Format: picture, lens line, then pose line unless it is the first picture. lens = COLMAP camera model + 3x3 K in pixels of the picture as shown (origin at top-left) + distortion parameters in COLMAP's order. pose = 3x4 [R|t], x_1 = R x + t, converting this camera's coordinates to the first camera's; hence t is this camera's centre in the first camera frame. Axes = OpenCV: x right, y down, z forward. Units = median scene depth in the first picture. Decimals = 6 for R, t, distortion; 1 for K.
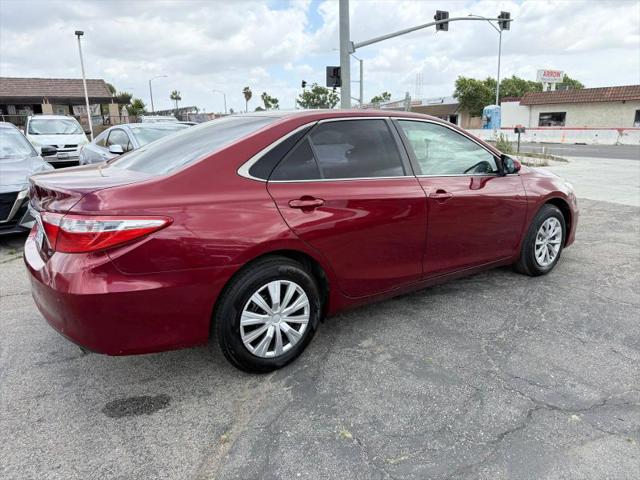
lens RADIAL K [[449.5, 0, 321.3], [0, 449.5, 236.7], [0, 0, 1]] dist [0.038462, -0.054556]
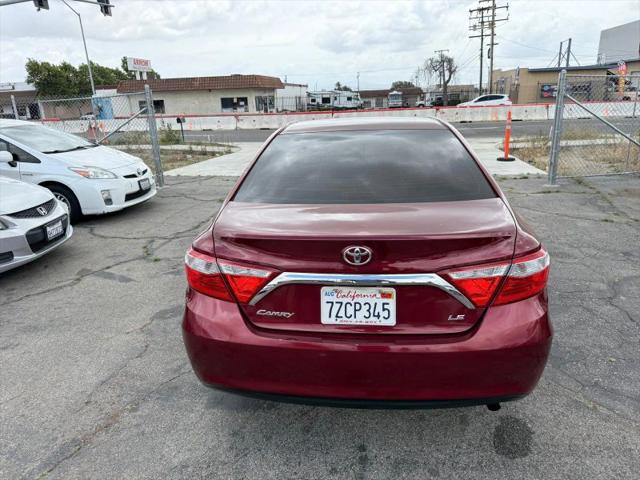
lens RADIAL K [[449.5, 0, 318.1], [0, 449.5, 239.9], [0, 0, 1]] dist [0.038462, -0.054556]
pose [[0.656828, -0.229797, 0.718172, -0.944579], [0.205594, 0.970923, 0.122639, -0.178454], [-0.725471, 0.067100, 0.684974, 0.446750]]
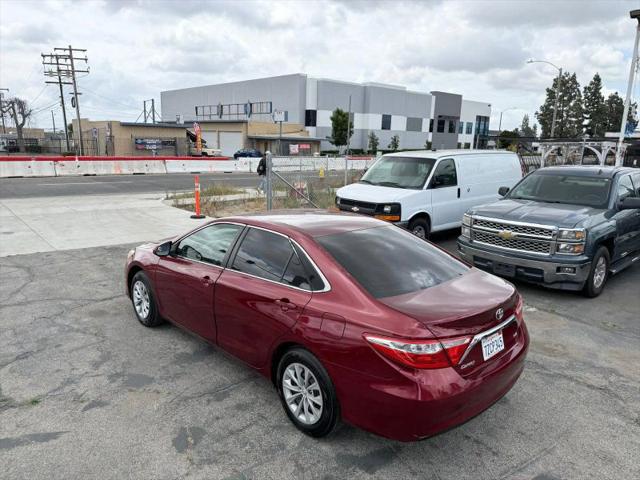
lens RADIAL K [[449.5, 0, 317.8], [0, 449.5, 242.9], [0, 0, 1]] dist [0.038462, -0.054556]
pose [[-0.154583, -0.199158, 0.967698, -1.381886], [0.214761, 0.949278, 0.229673, -0.542845], [-0.964356, 0.243328, -0.103971, 1.248504]]
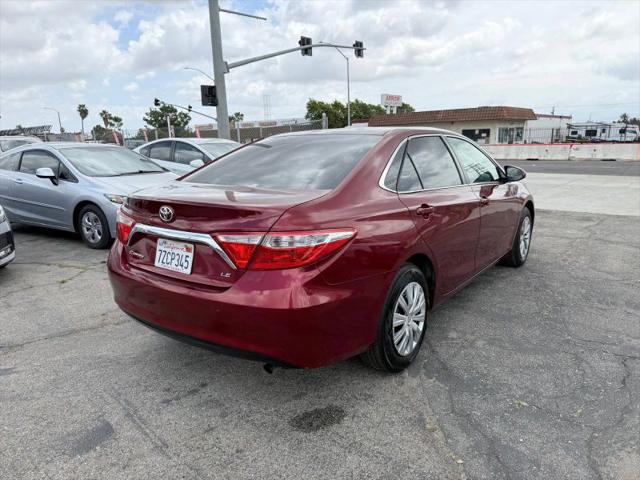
lens RADIAL K [[449.5, 0, 316.6], [0, 449.5, 241.9], [0, 0, 1]] dist [0.038462, -0.054556]
pose [[0.951680, -0.073604, 0.298141, -0.501236], [0.082699, 0.996412, -0.017987, -0.000199], [-0.295748, 0.041774, 0.954352, 0.018908]]
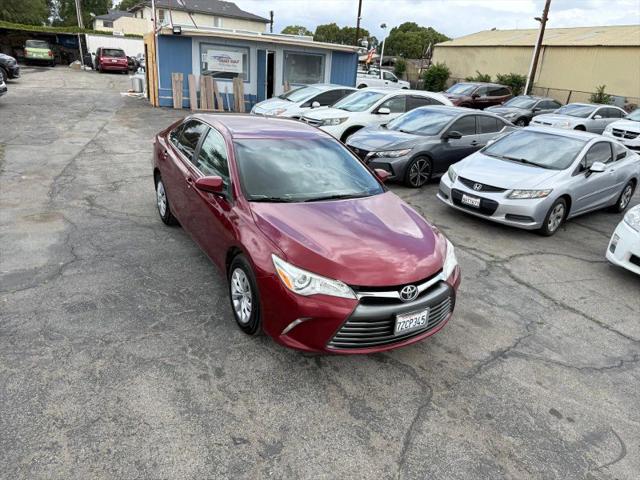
lens RADIAL K [[449.5, 0, 322.9], [0, 449.5, 240.8], [0, 0, 1]] dist [0.038462, -0.054556]
pose [[-0.075411, 0.366354, -0.927415, 1.663291], [-0.320405, 0.871840, 0.370453, -0.607762], [0.944274, 0.325085, 0.051635, 1.393868]]
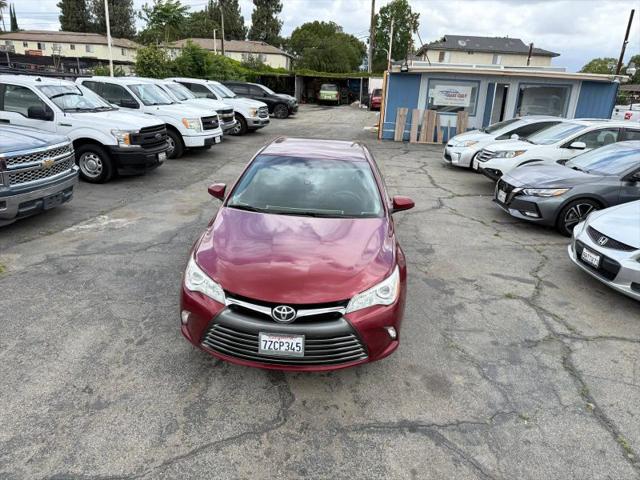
lens RADIAL K [[449.5, 0, 321.2], [0, 449.5, 240.1], [0, 0, 1]] dist [0.038462, -0.054556]
pose [[-0.627604, 0.236258, -0.741819, 1.369440], [-0.230240, 0.853897, 0.466743, -0.796711], [0.743709, 0.463726, -0.481513, 2.134343]]
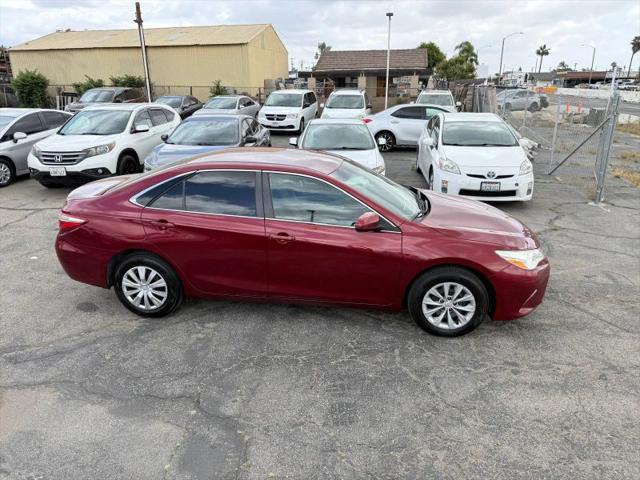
lens RADIAL K [[449.5, 0, 318.8], [0, 449.5, 241.9], [0, 0, 1]] dist [0.038462, -0.054556]
pose [[0.736019, 0.234330, -0.635111, 1.137743], [-0.169588, 0.972088, 0.162127, -0.298704], [0.655374, -0.011621, 0.755215, 0.121474]]
